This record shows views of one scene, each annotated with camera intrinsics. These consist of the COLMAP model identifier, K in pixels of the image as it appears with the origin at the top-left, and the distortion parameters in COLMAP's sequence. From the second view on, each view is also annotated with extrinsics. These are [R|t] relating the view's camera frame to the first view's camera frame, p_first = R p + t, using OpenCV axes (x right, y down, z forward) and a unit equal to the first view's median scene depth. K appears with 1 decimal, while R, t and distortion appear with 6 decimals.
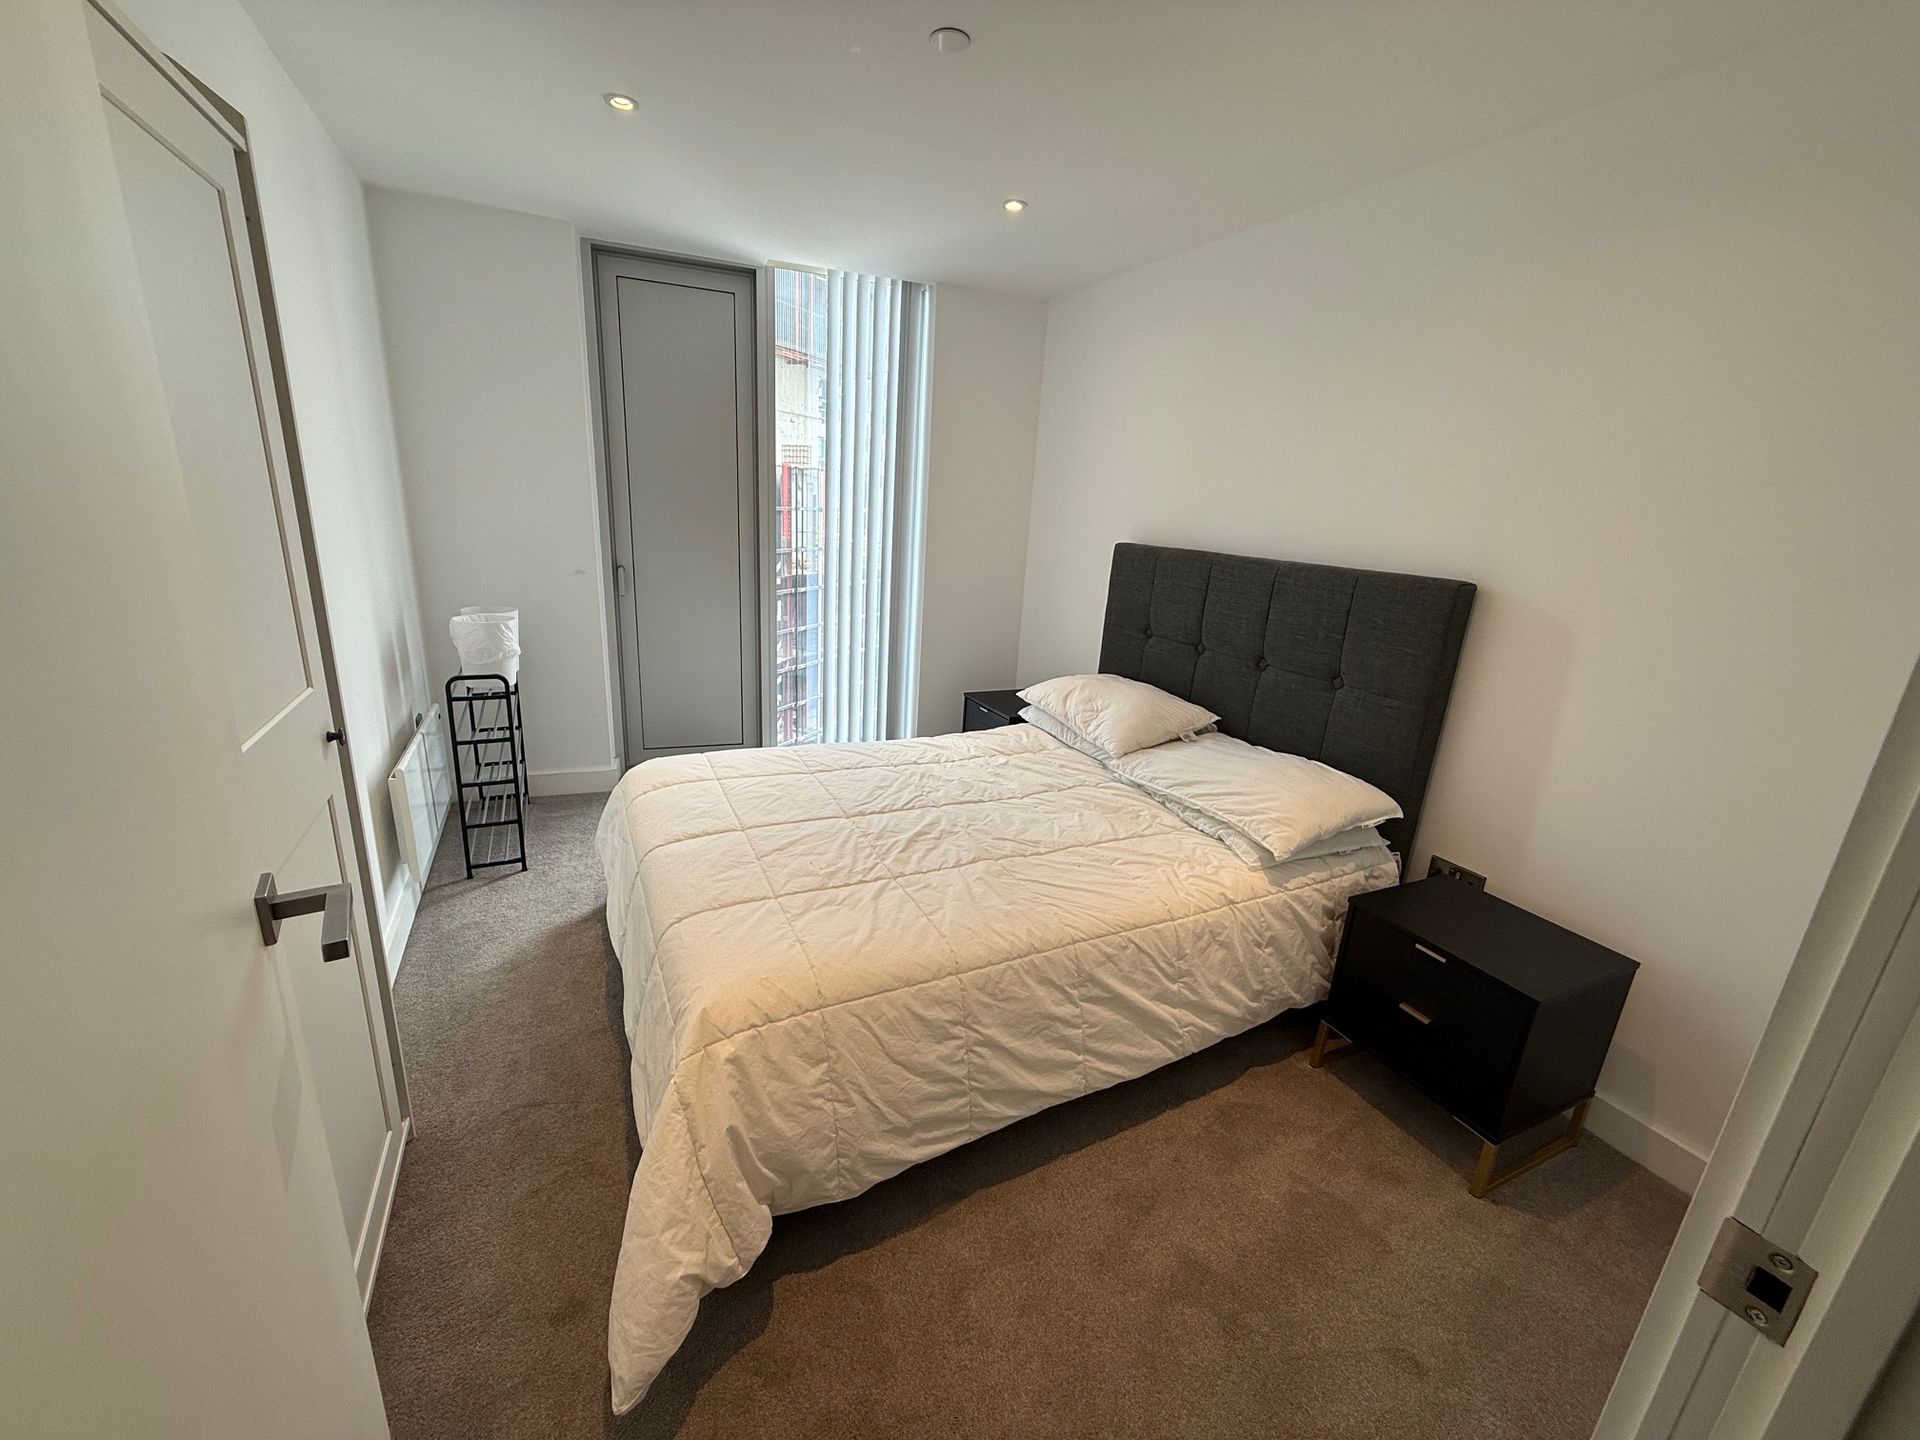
lens RADIAL K [[770.1, 0, 951.9], [0, 770.1, 718.3], [0, 0, 1]] dist [0.001774, -0.000058]
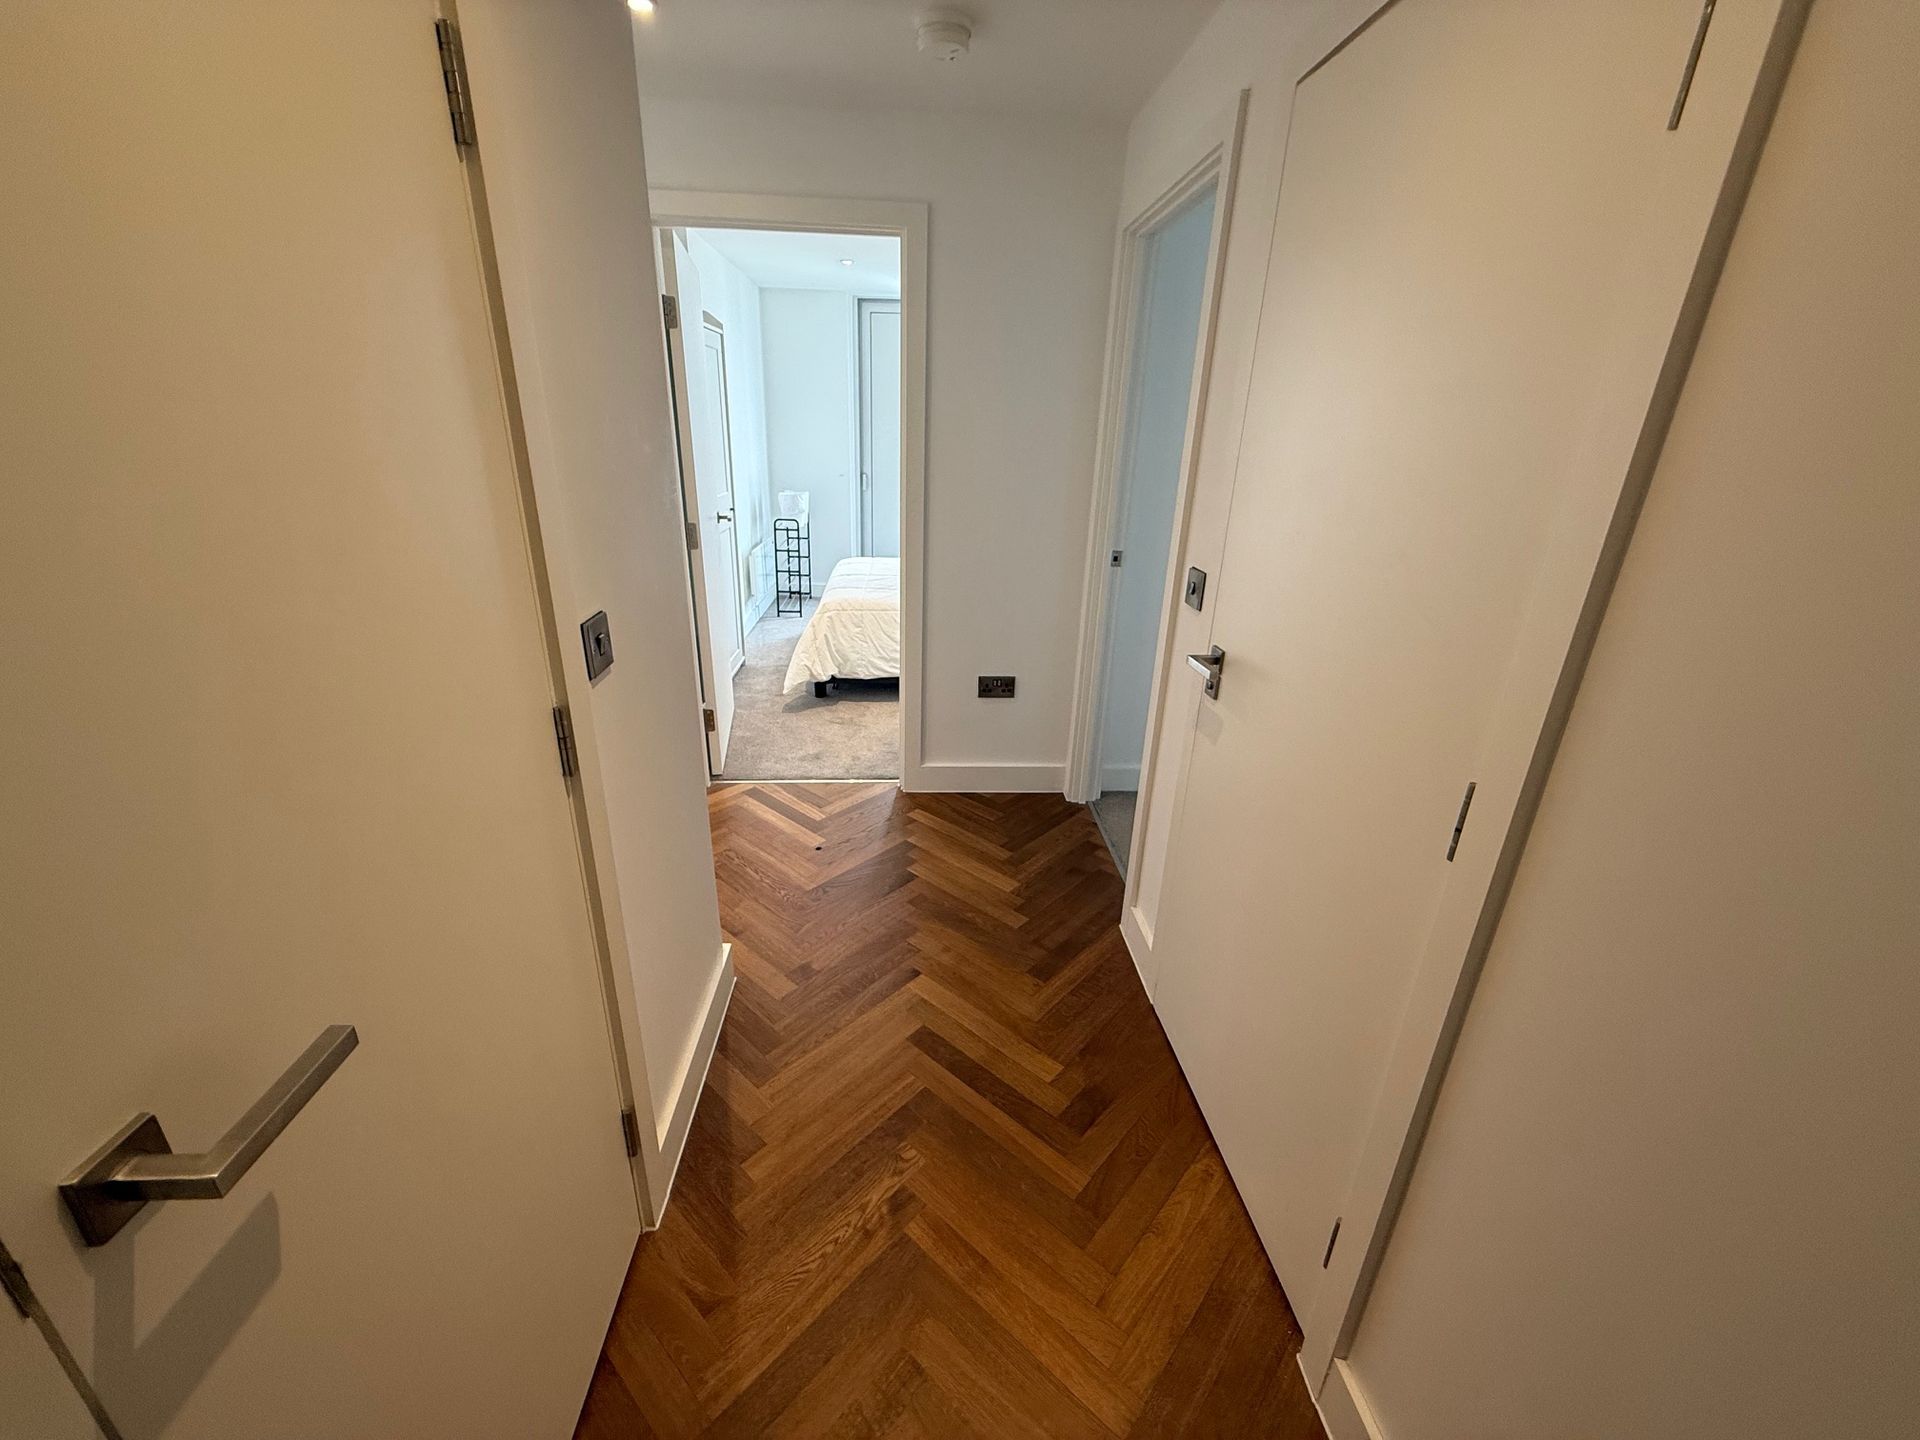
lens RADIAL K [[770.1, 0, 951.9], [0, 770.1, 718.3], [0, 0, 1]] dist [0.001774, -0.000058]
pose [[0.917741, 0.116404, -0.379738, 0.696973], [-0.089257, 0.992078, 0.088397, 0.265998], [0.387020, -0.047232, 0.920861, -0.841714]]
